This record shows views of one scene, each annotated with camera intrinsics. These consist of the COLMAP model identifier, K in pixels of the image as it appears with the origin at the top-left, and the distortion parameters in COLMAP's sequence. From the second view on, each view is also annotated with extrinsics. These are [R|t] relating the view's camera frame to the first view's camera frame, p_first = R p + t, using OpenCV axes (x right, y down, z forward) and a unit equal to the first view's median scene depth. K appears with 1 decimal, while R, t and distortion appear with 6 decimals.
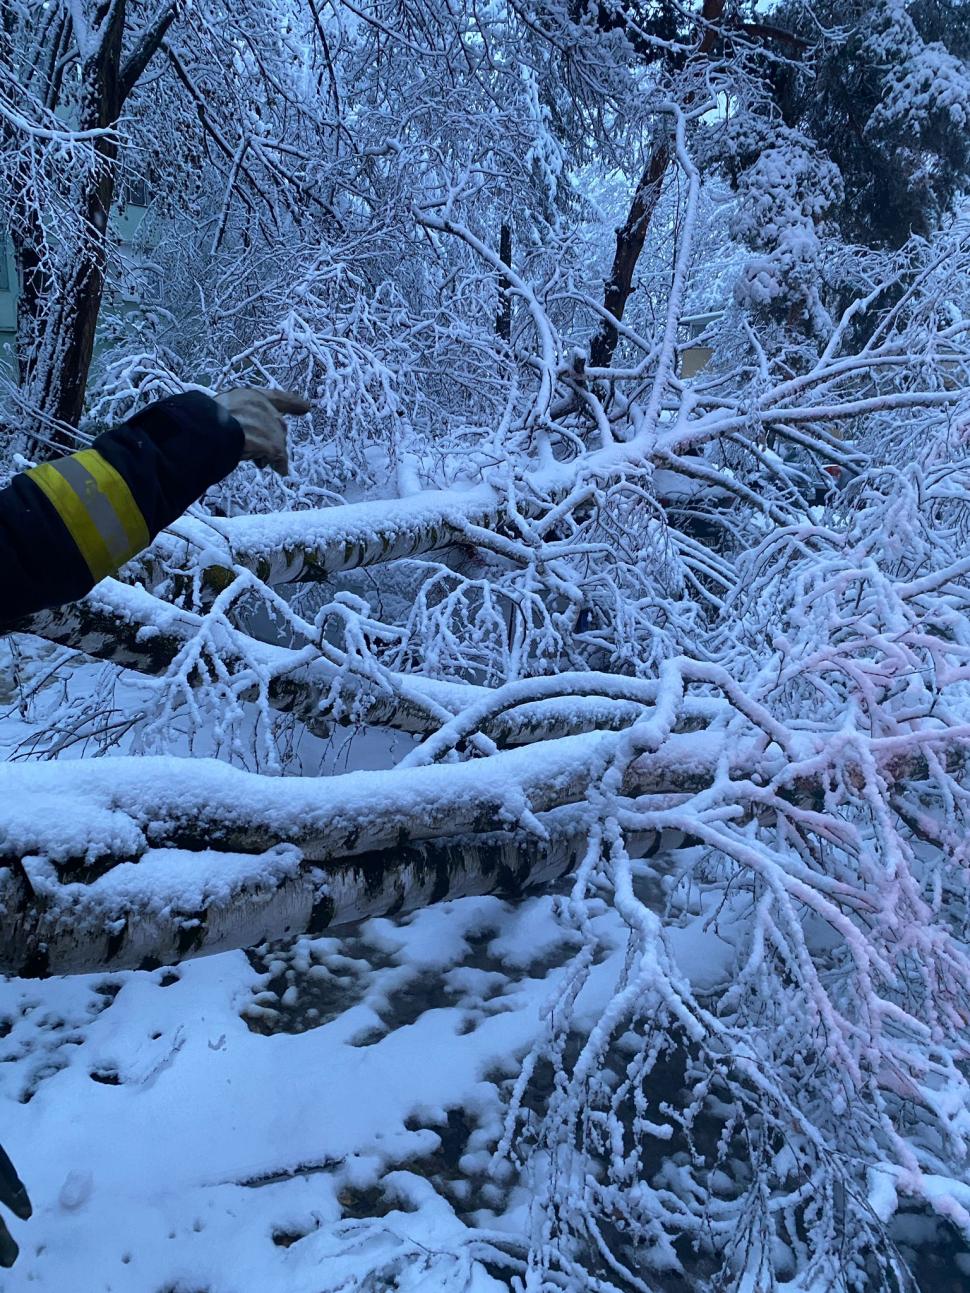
lens RADIAL K [[987.8, 0, 485.0], [0, 987.8, 646.5], [0, 0, 1]] dist [0.080122, -0.121146]
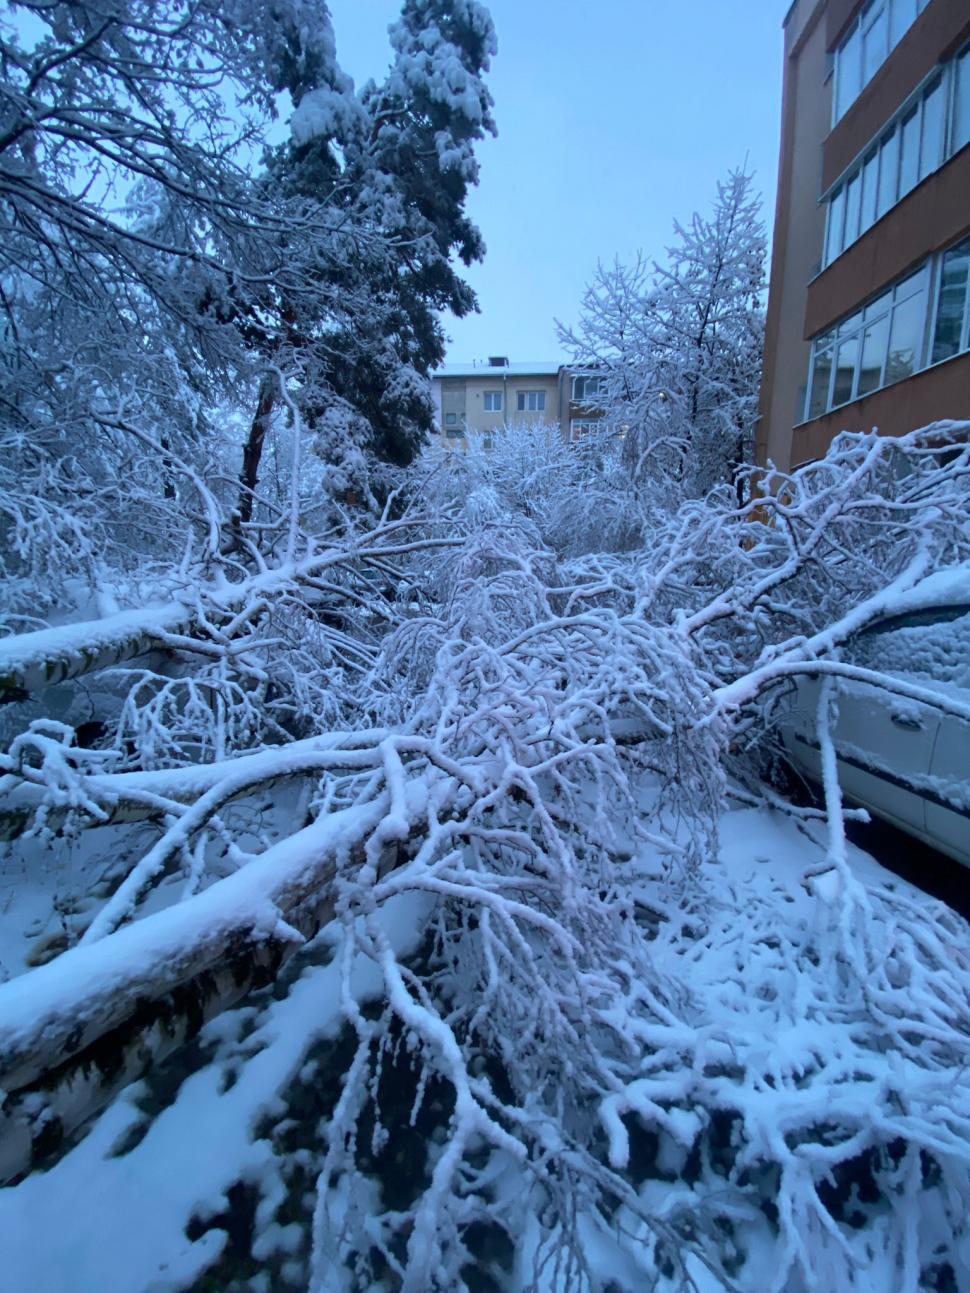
lens RADIAL K [[528.1, 0, 494.0], [0, 528.1, 652.5], [0, 0, 1]] dist [0.028965, -0.035202]
pose [[0.852979, -0.115301, 0.509051, -0.005196], [0.138206, 0.990377, -0.007258, -0.023371], [-0.503315, 0.076545, 0.860706, 0.121385]]
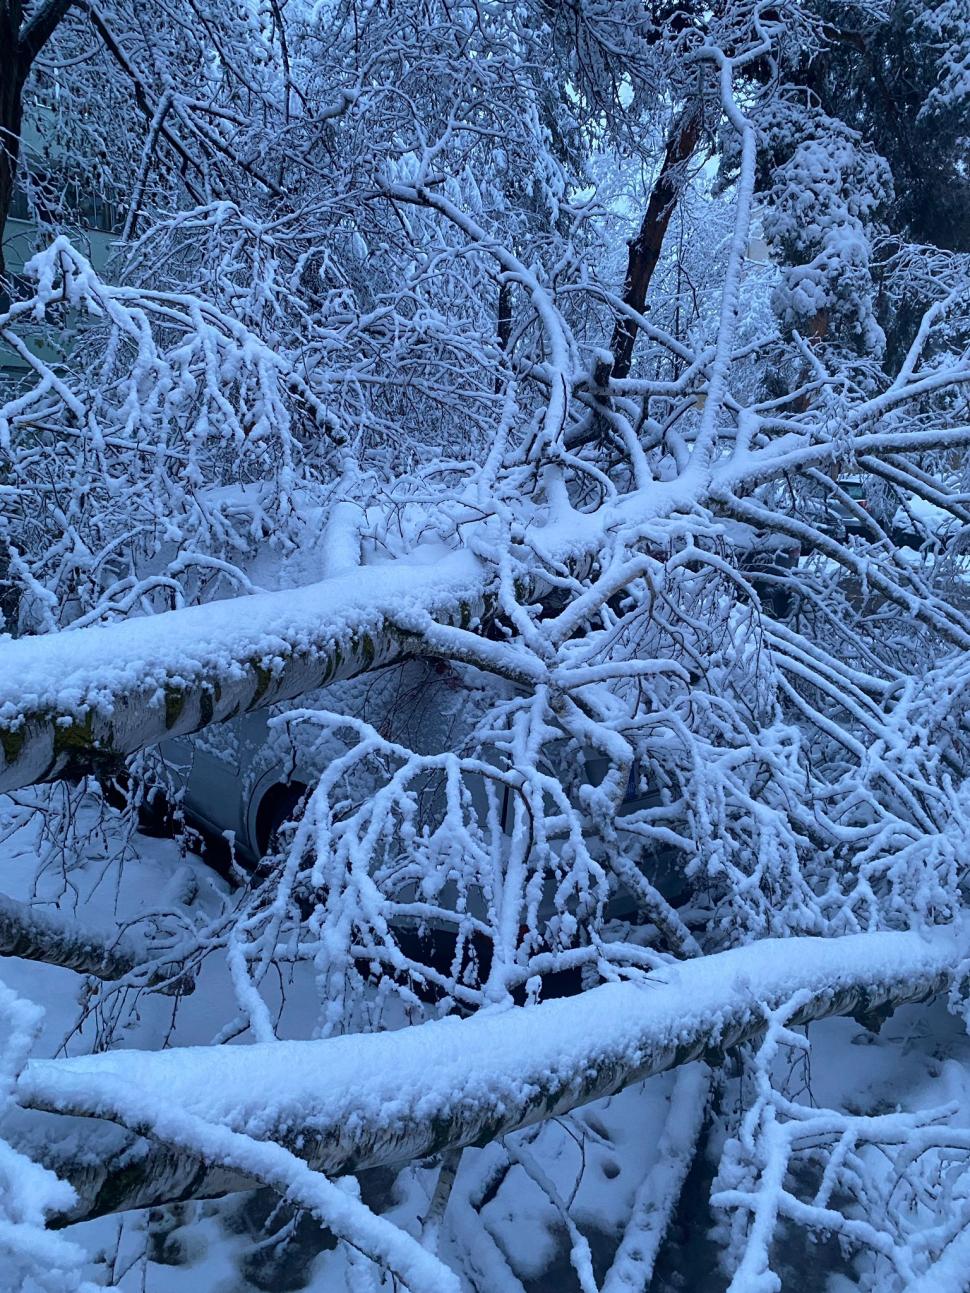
lens RADIAL K [[987.8, 0, 485.0], [0, 987.8, 646.5], [0, 0, 1]] dist [0.080122, -0.121146]
pose [[0.999964, -0.007298, -0.004297, 0.011736], [0.007141, 0.999341, -0.035596, -0.062066], [0.004554, 0.035564, 0.999357, 0.290175]]
